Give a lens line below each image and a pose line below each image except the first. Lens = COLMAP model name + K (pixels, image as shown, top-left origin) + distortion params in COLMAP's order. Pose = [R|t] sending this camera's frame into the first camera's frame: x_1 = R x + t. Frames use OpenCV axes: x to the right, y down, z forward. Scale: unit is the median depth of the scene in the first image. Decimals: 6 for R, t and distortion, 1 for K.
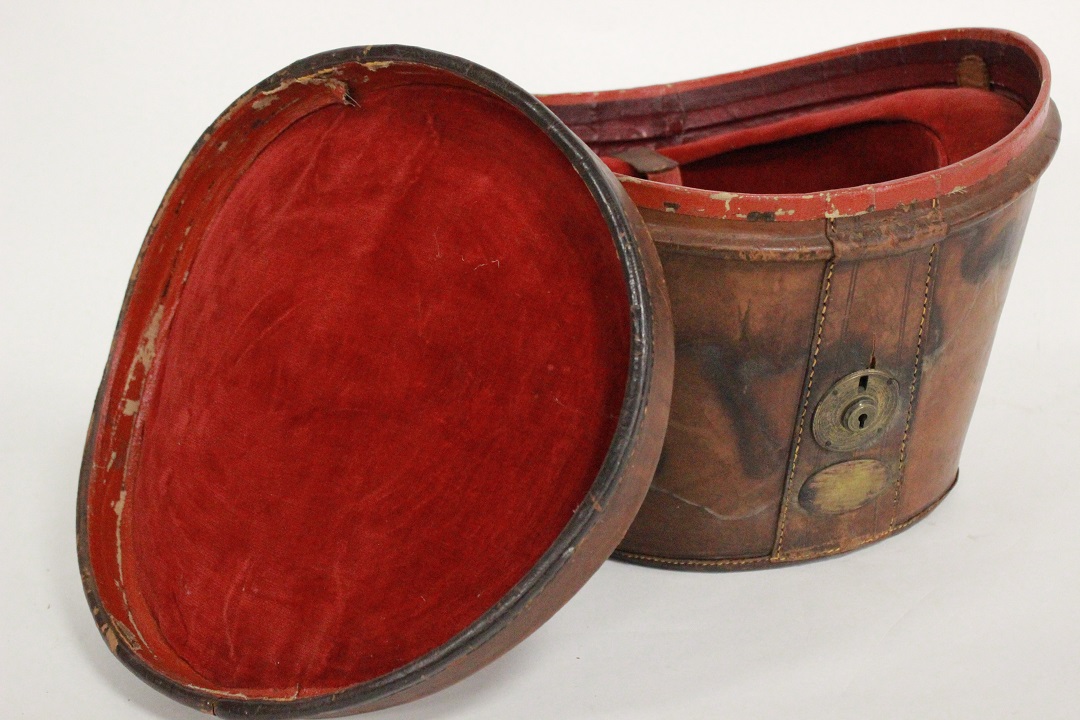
lens RADIAL K [[1745.7, 0, 535.4], [0, 1745.7, 387.7], [0, 0, 1]] dist [-0.003481, 0.000000]
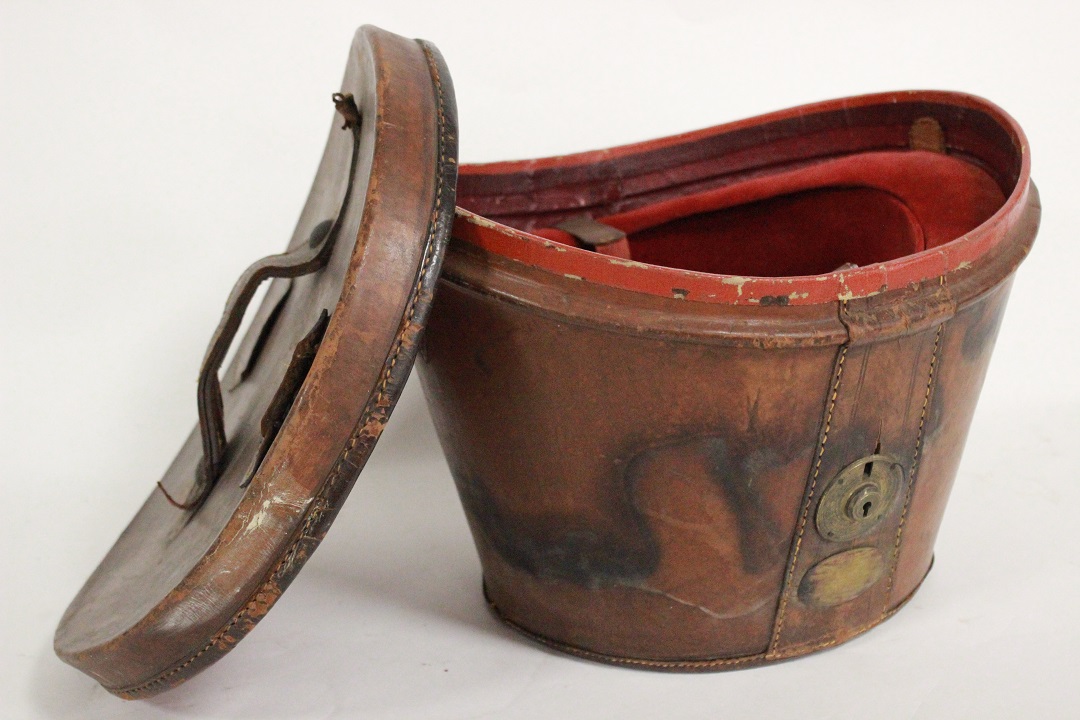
lens RADIAL K [[1745.7, 0, 536.9], [0, 1745.7, 369.6], [0, 0, 1]] dist [-0.003481, 0.000000]
pose [[0.990283, -0.030847, 0.135604, -0.111540], [0.034648, 0.999068, -0.025759, -0.036971], [-0.134683, 0.030207, 0.990428, 0.079919]]
